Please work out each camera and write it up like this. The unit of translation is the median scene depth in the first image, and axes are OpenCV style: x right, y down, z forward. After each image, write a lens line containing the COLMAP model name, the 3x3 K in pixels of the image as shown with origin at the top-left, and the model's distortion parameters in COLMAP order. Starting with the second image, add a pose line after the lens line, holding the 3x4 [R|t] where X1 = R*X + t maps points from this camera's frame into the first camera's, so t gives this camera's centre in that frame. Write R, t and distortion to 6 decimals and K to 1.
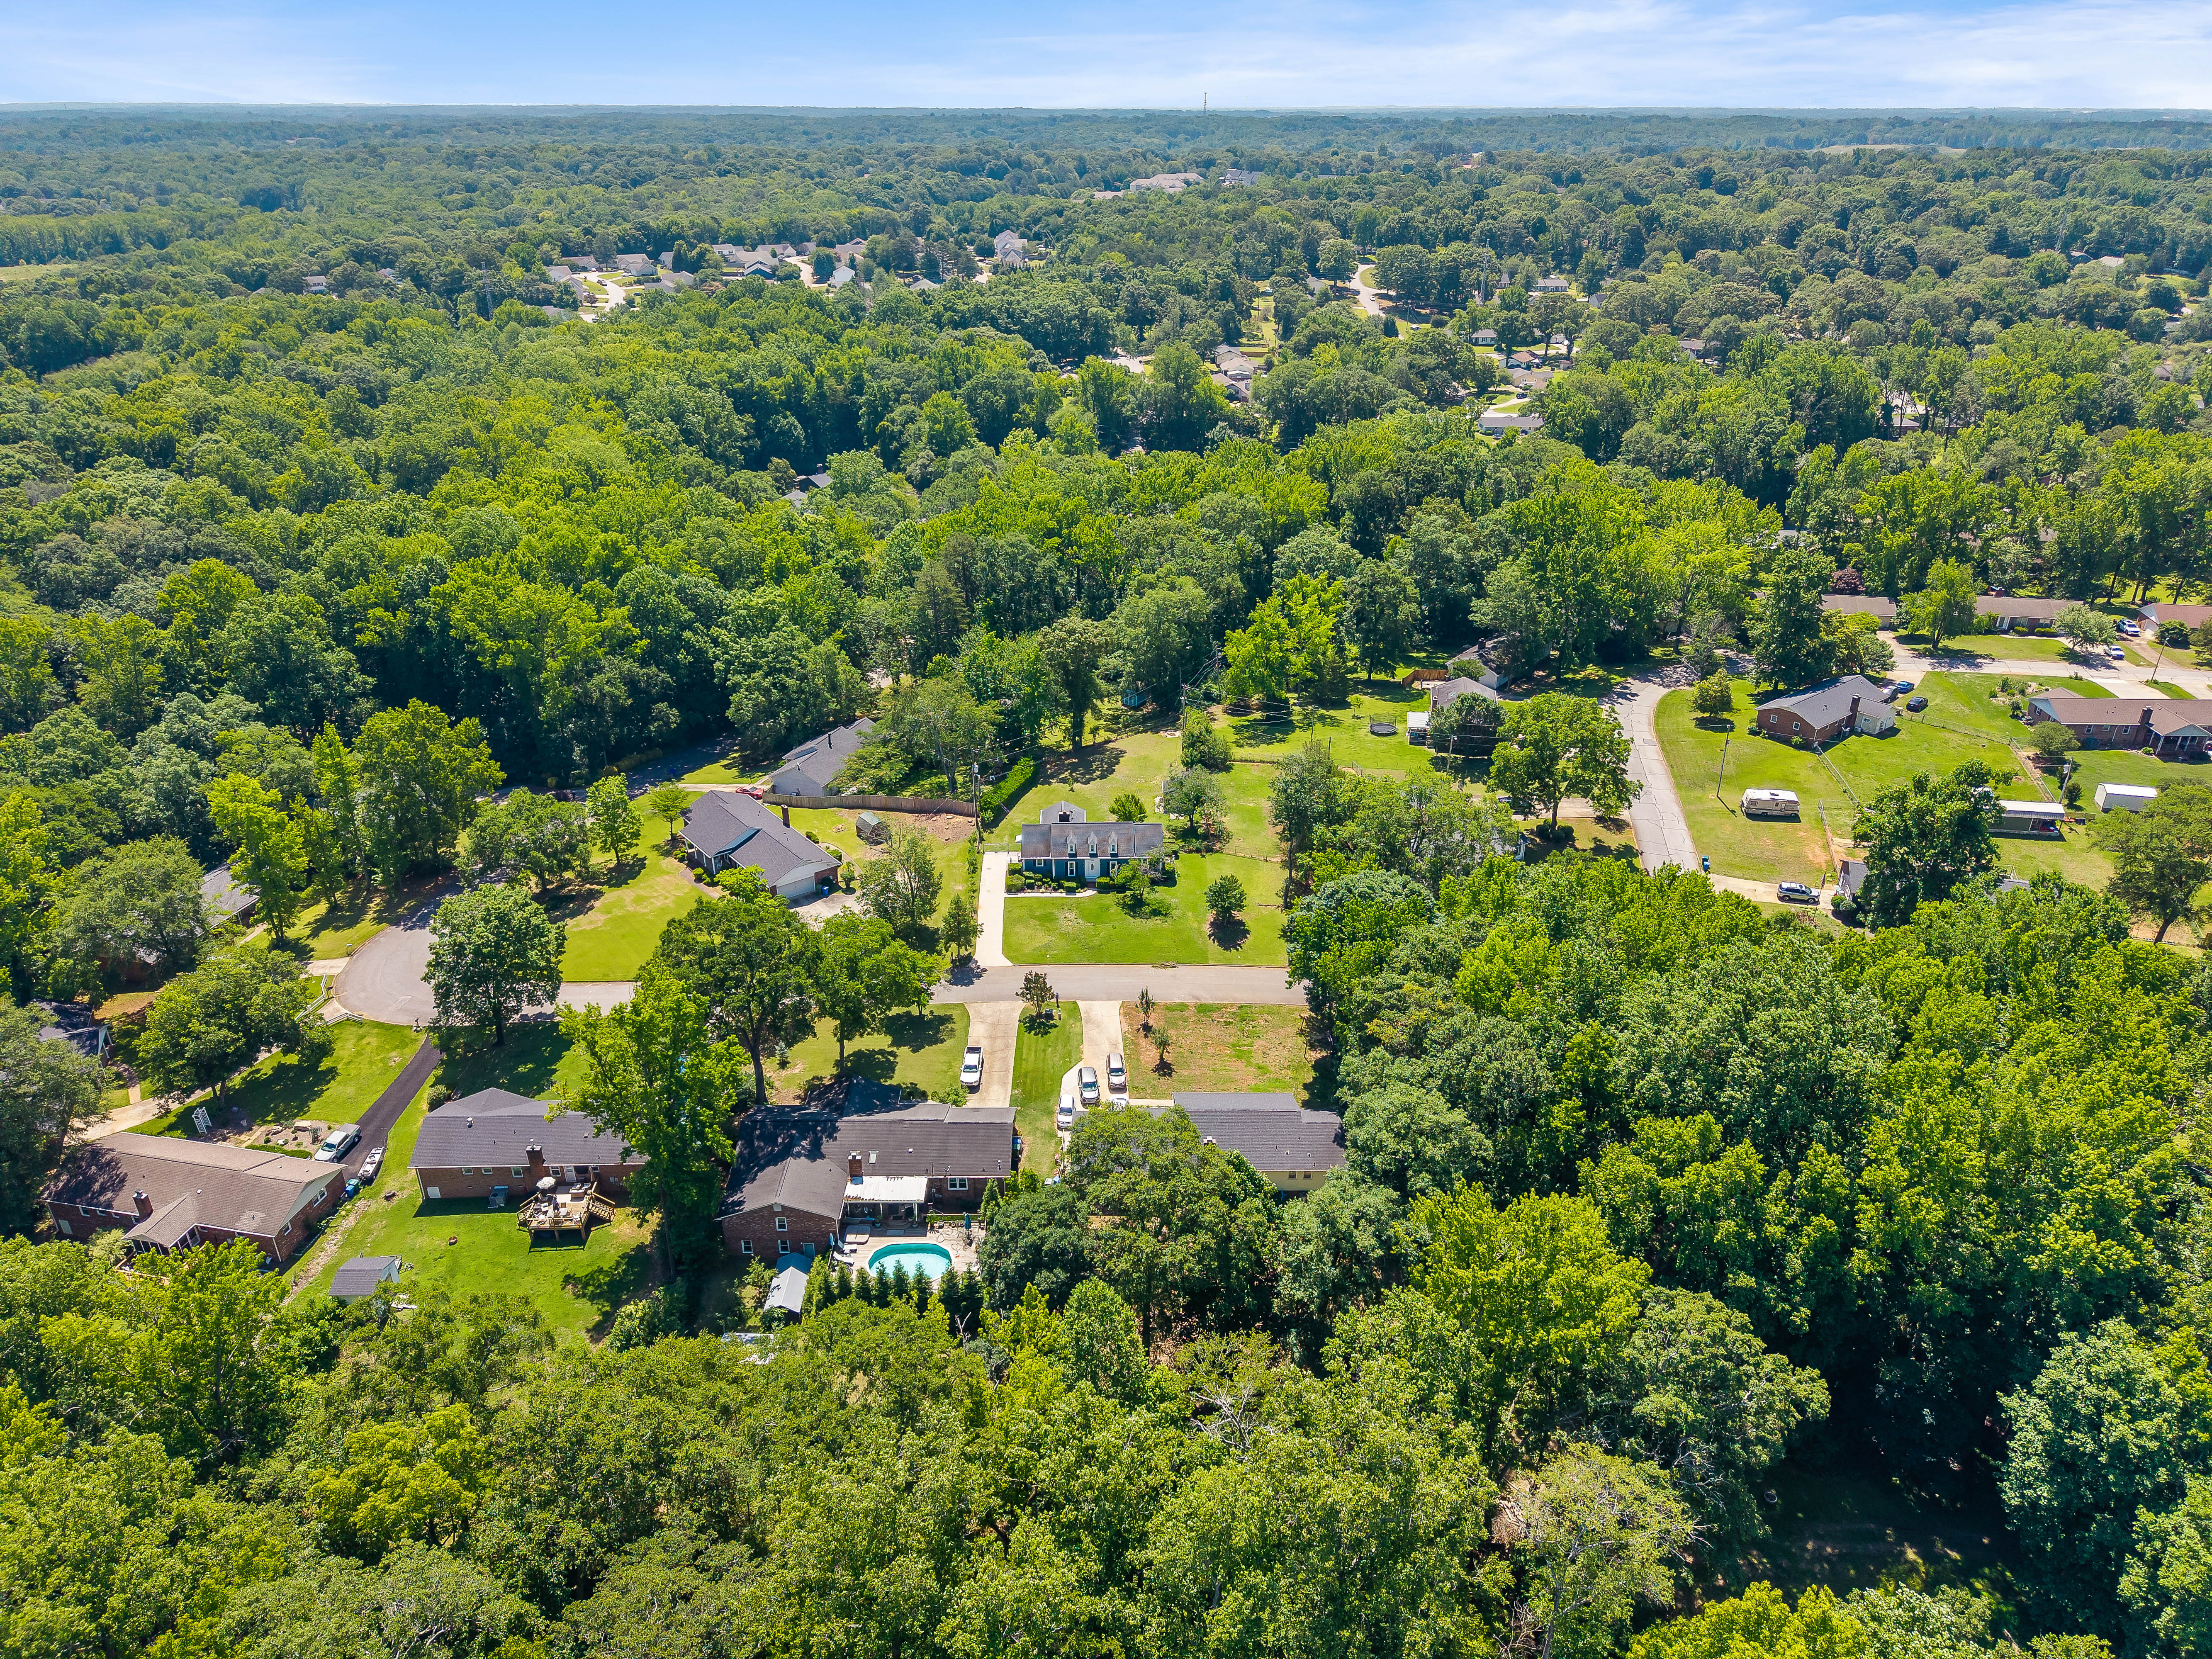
lens RADIAL K [[1501.2, 0, 1106.0], [0, 1501.2, 829.5], [0, 0, 1]] dist [0.024151, -0.031864]
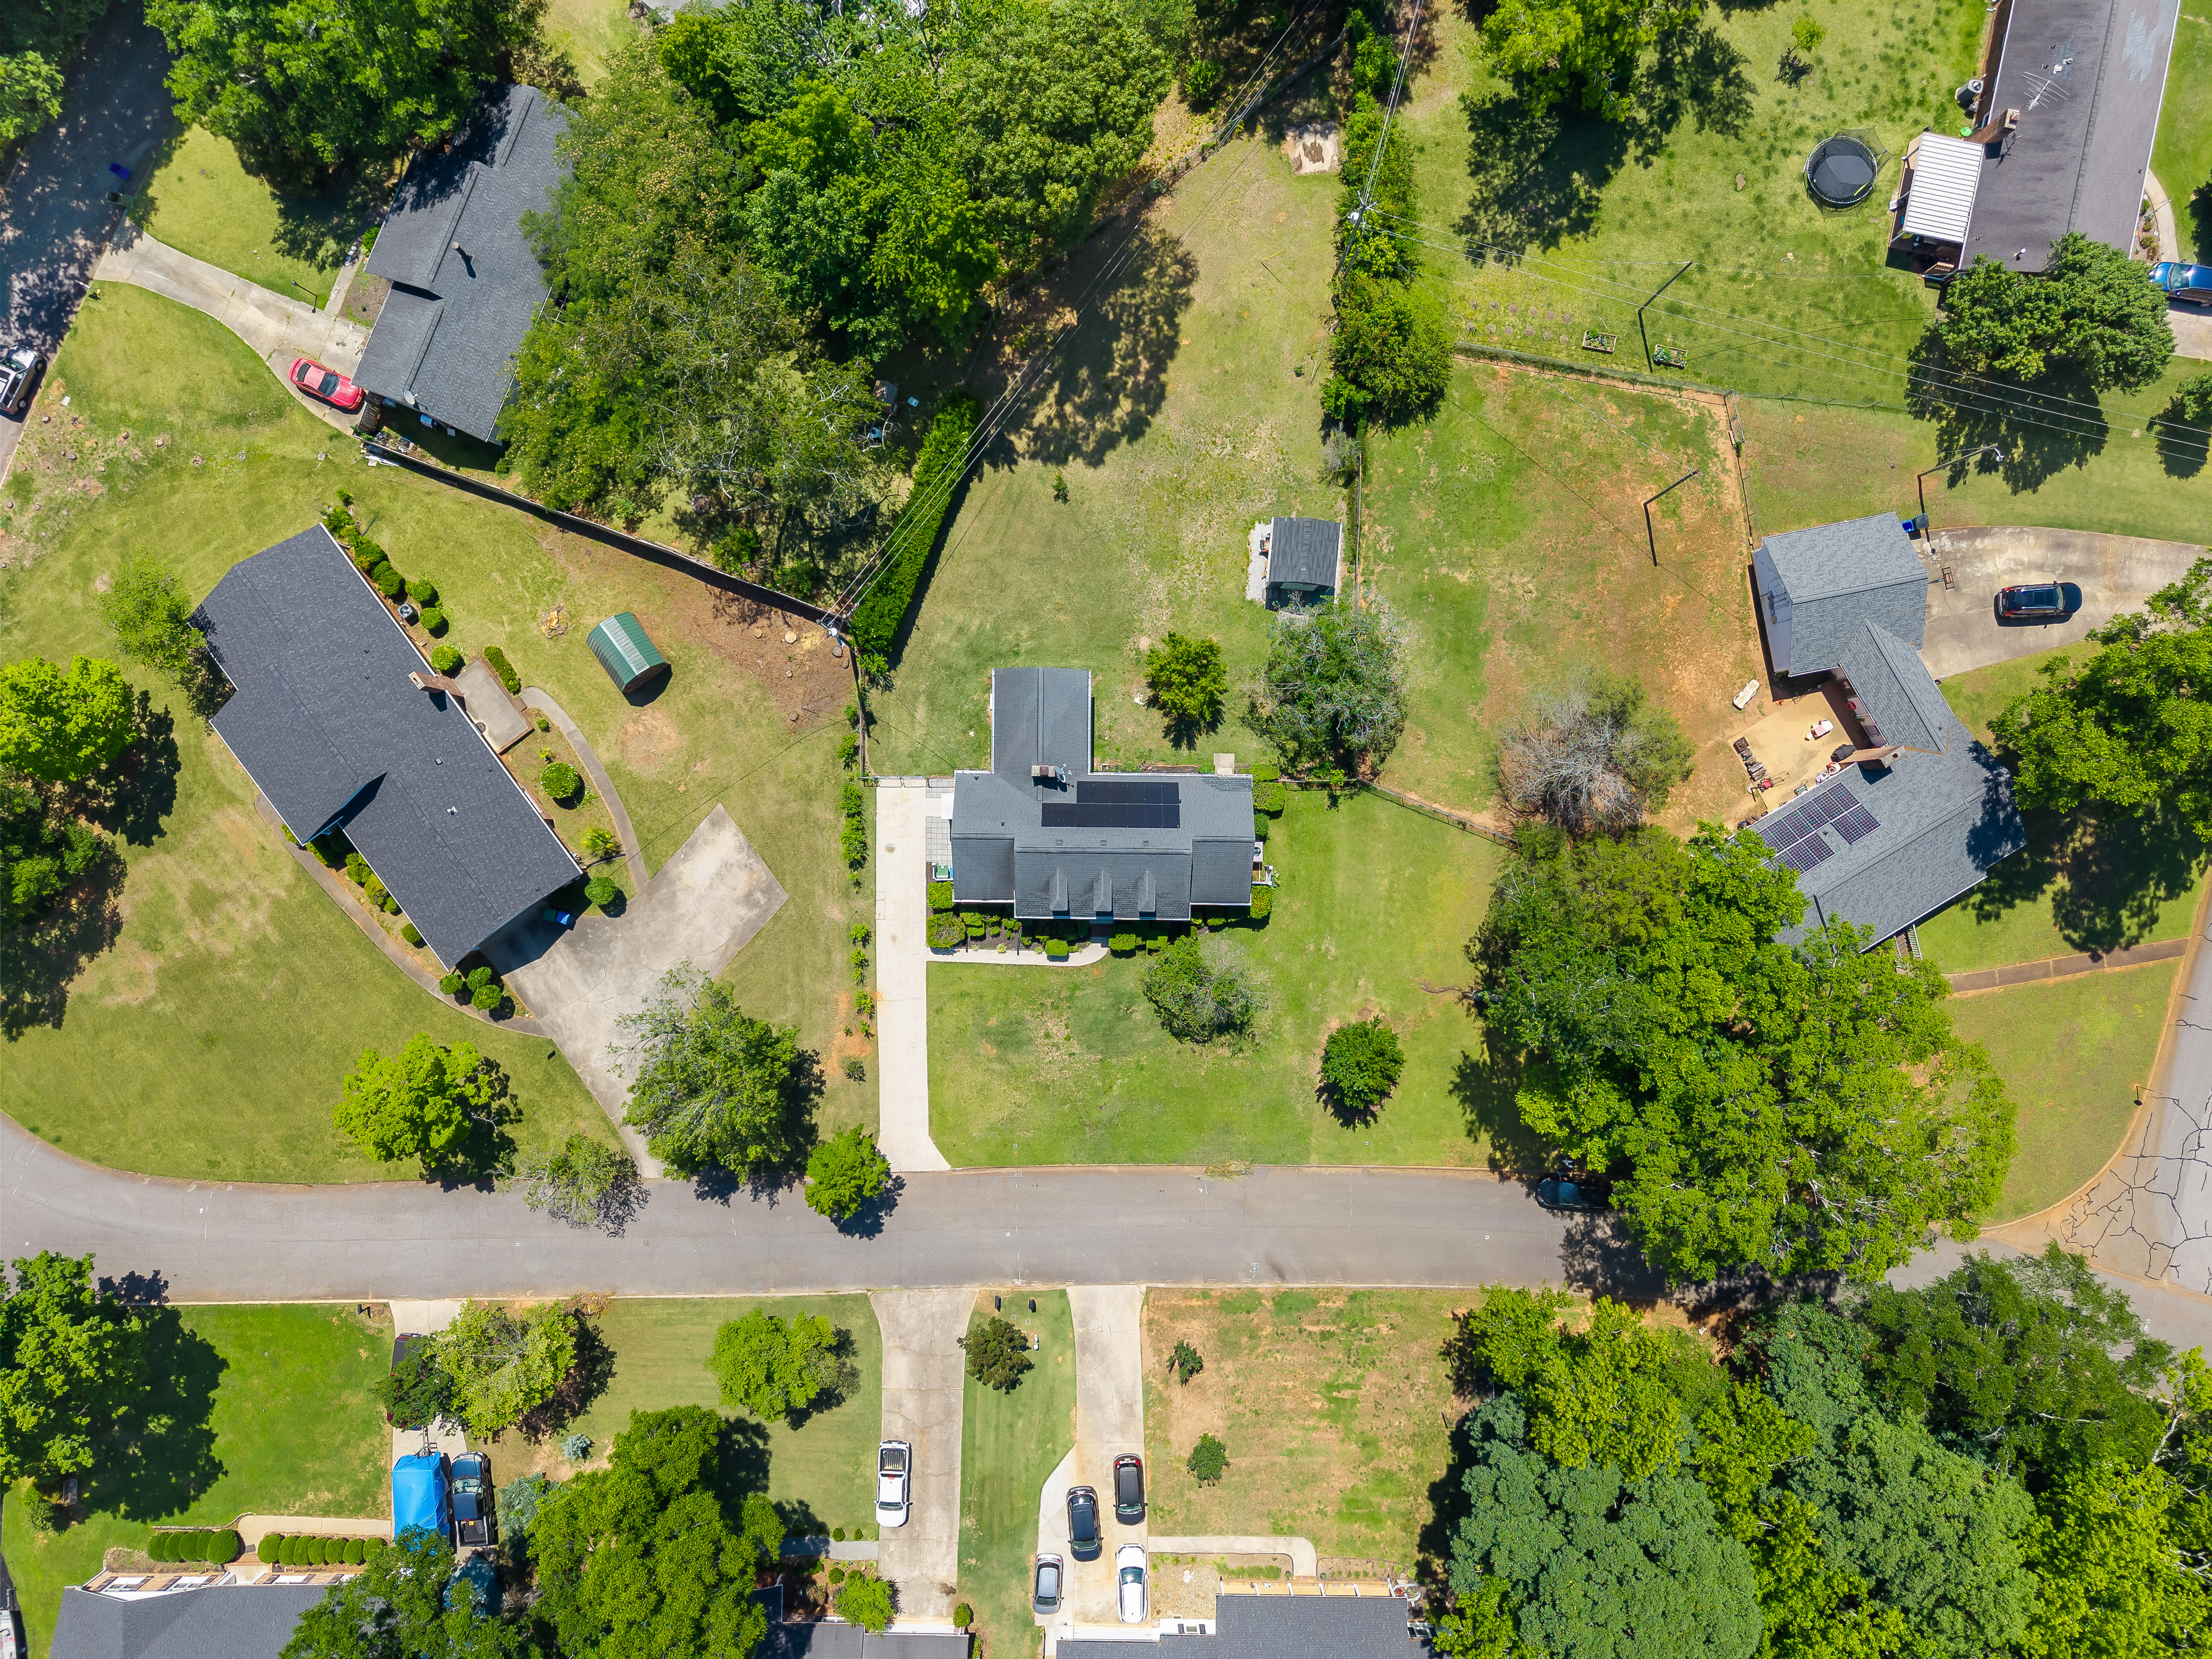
lens RADIAL K [[1501.2, 0, 1106.0], [0, 1501.2, 829.5], [0, 0, 1]] dist [0.024151, -0.031864]
pose [[0.999448, 0.029604, -0.015052, -0.000708], [0.000722, 0.433736, 0.901040, -0.427158], [0.033203, -0.900554, 0.433475, 0.815955]]
